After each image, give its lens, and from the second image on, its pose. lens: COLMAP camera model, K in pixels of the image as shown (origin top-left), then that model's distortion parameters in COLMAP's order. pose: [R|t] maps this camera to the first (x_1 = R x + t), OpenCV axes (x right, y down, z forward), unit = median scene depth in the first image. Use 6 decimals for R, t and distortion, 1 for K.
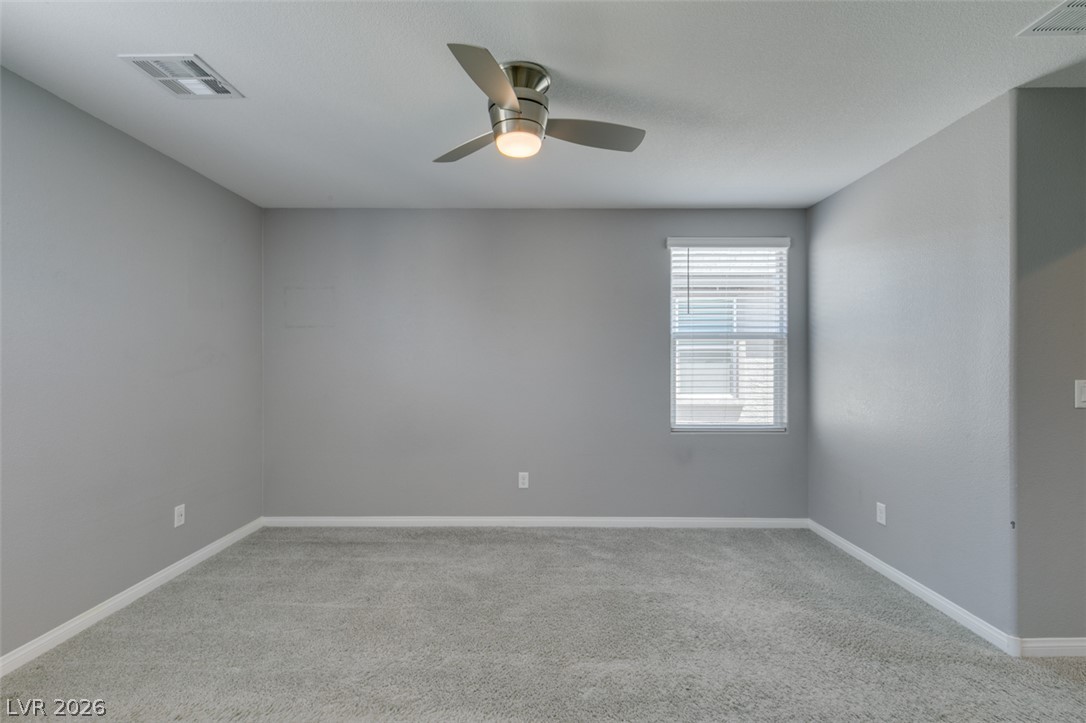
lens RADIAL K [[485.2, 0, 542.6], [0, 485.2, 359.5], [0, 0, 1]] dist [-0.001423, 0.000004]
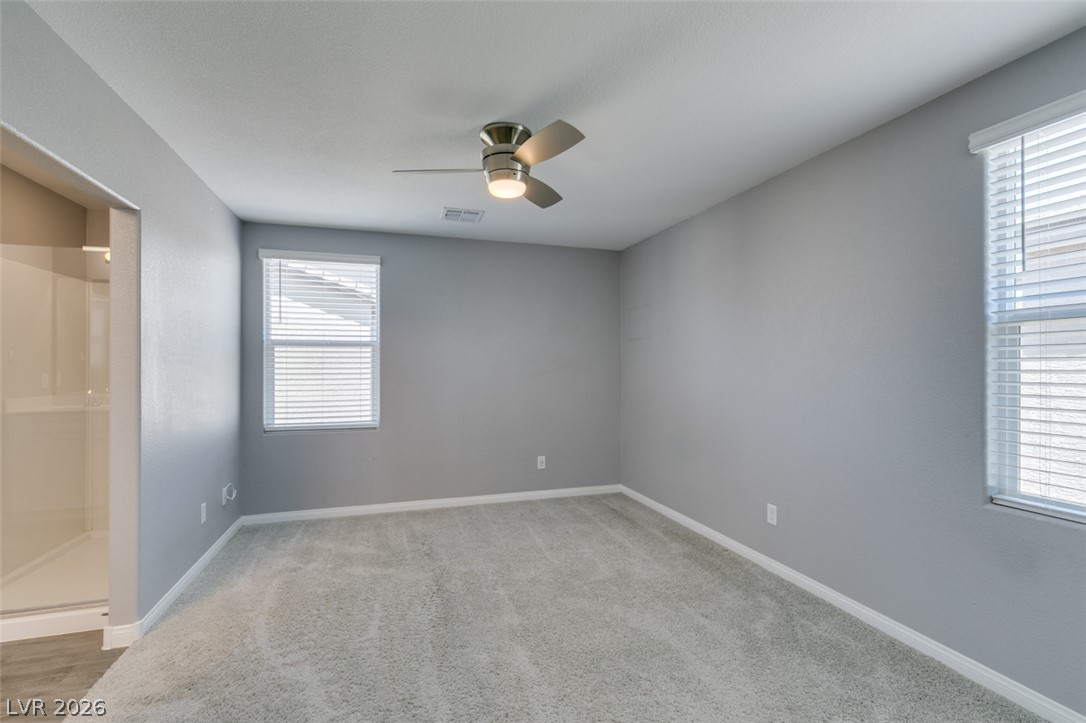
lens RADIAL K [[485.2, 0, 542.9], [0, 485.2, 363.8], [0, 0, 1]] dist [-0.001423, 0.000004]
pose [[0.309808, -0.006517, -0.950777, 0.795133], [0.005042, 0.999974, -0.005211, 0.001067], [0.950786, -0.003179, 0.309833, 0.504670]]
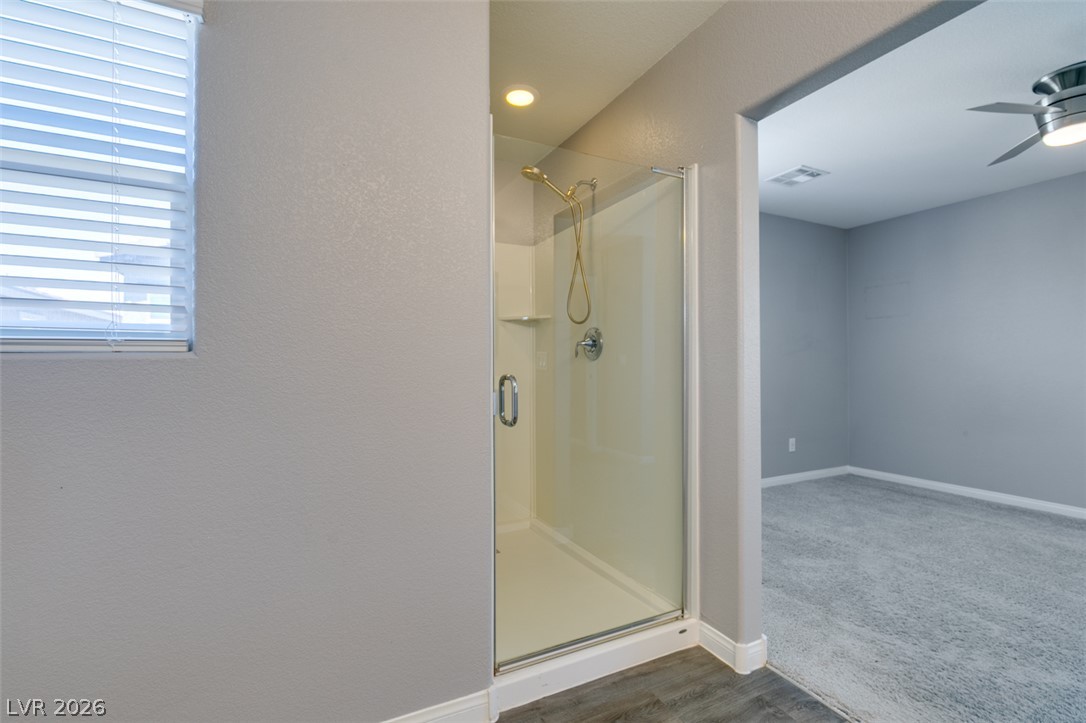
lens RADIAL K [[485.2, 0, 540.0], [0, 485.2, 362.9], [0, 0, 1]] dist [-0.001423, 0.000004]
pose [[0.451050, -0.003347, -0.892493, 0.276236], [0.007248, 0.999974, -0.000087, 0.053473], [0.892469, -0.006429, 0.451062, -0.422894]]
